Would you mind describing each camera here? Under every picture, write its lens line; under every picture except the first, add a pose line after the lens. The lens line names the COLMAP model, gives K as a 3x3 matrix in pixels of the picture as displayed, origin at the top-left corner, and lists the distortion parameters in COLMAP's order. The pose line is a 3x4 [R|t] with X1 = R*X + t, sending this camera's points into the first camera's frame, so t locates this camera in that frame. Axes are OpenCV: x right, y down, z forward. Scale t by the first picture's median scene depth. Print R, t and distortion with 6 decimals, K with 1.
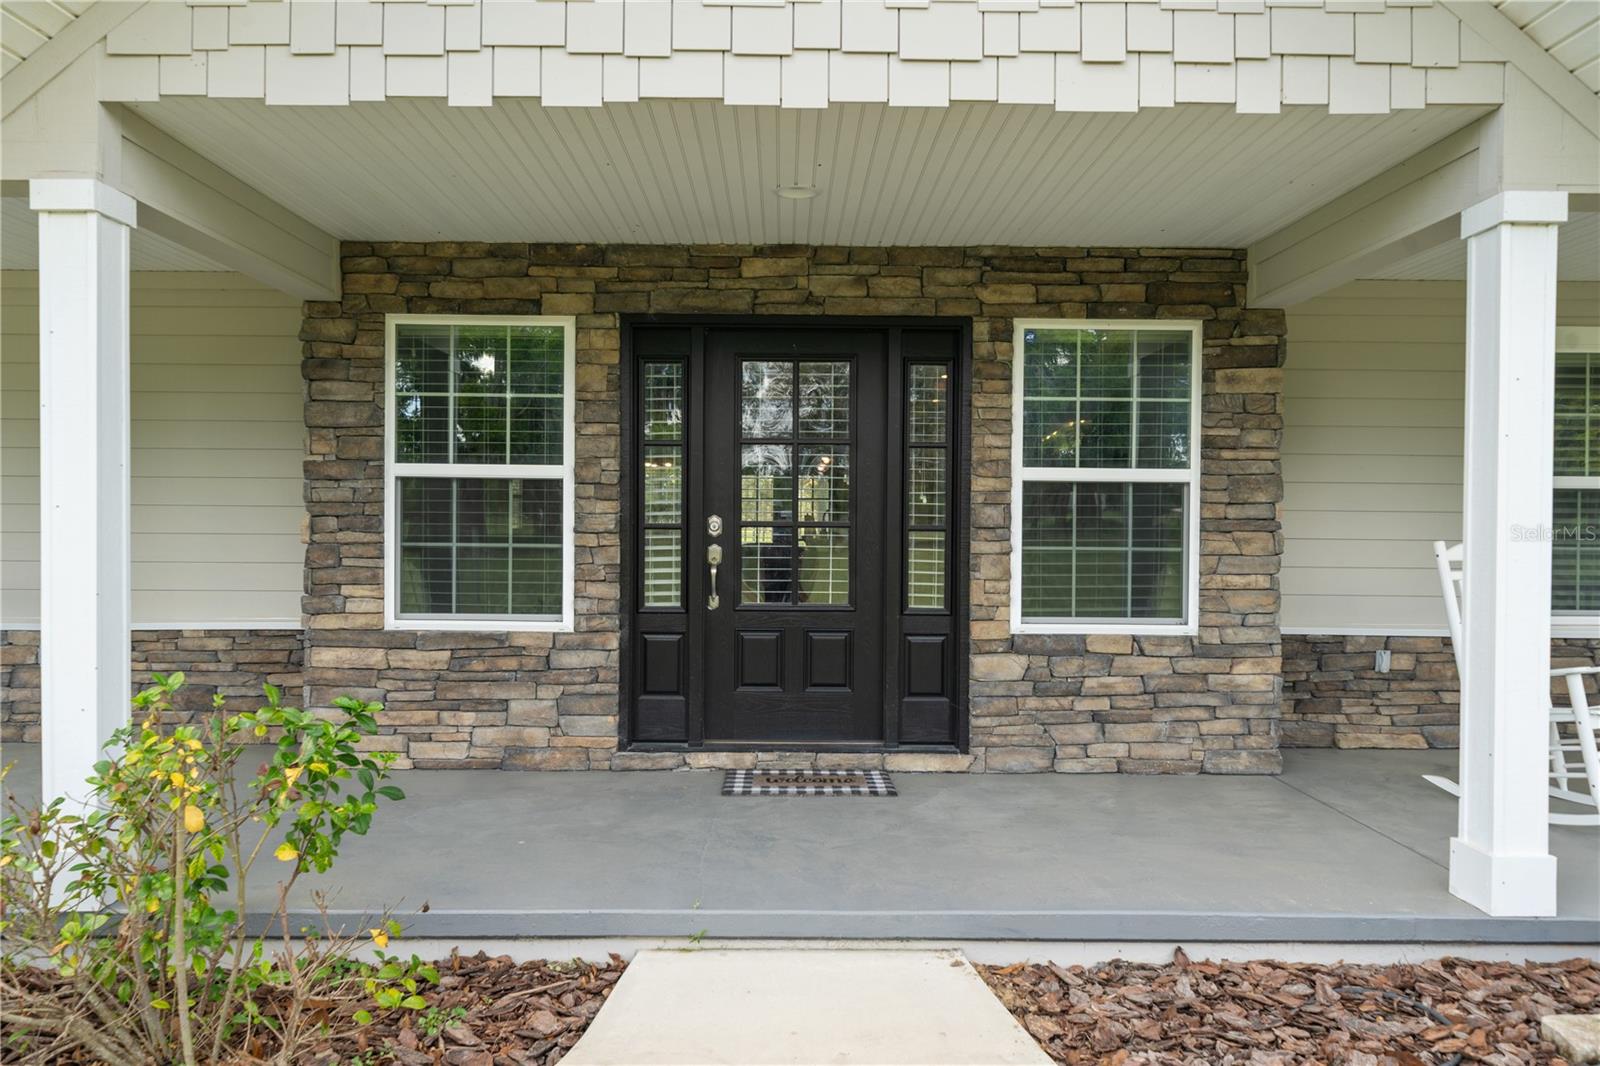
lens RADIAL K [[1099.7, 0, 794.8], [0, 1099.7, 532.6], [0, 0, 1]] dist [0.001991, 0.001316]
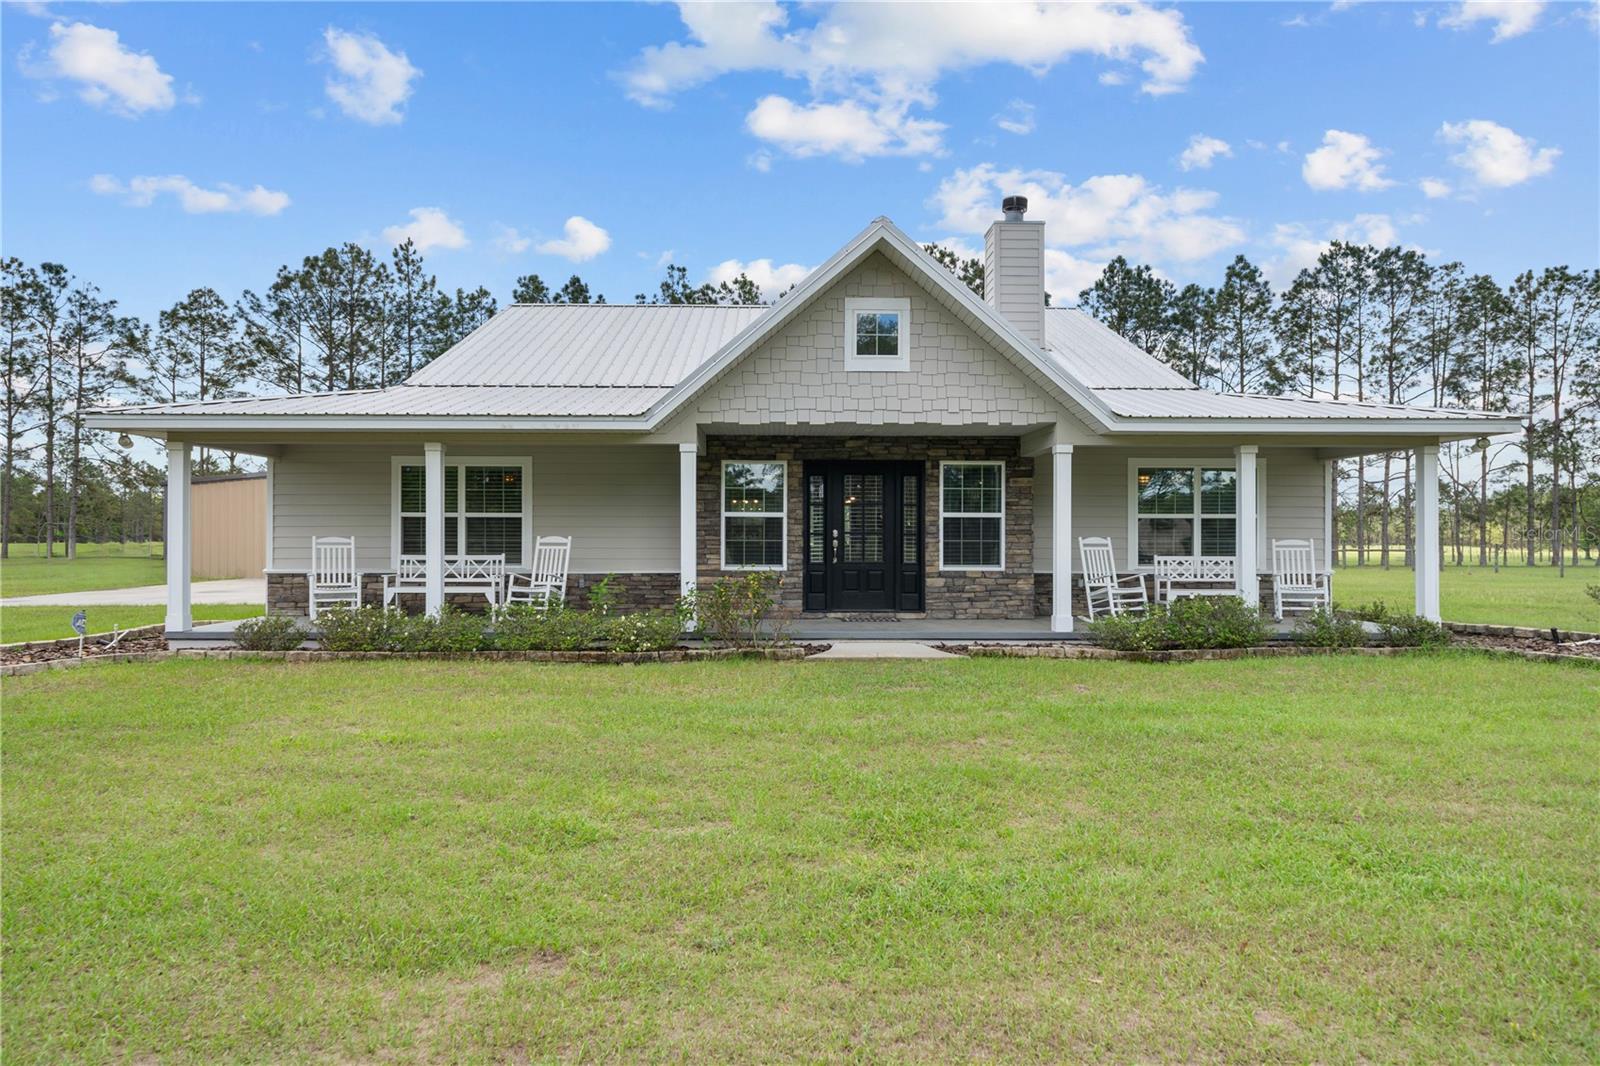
lens RADIAL K [[1064.8, 0, 803.1], [0, 1064.8, 531.8], [0, 0, 1]] dist [-0.000520, -0.000009]
pose [[0.999890, -0.004613, 0.014125, -0.197787], [0.004827, 0.999874, -0.015118, 0.031330], [-0.014053, 0.015184, 0.999786, -1.772858]]
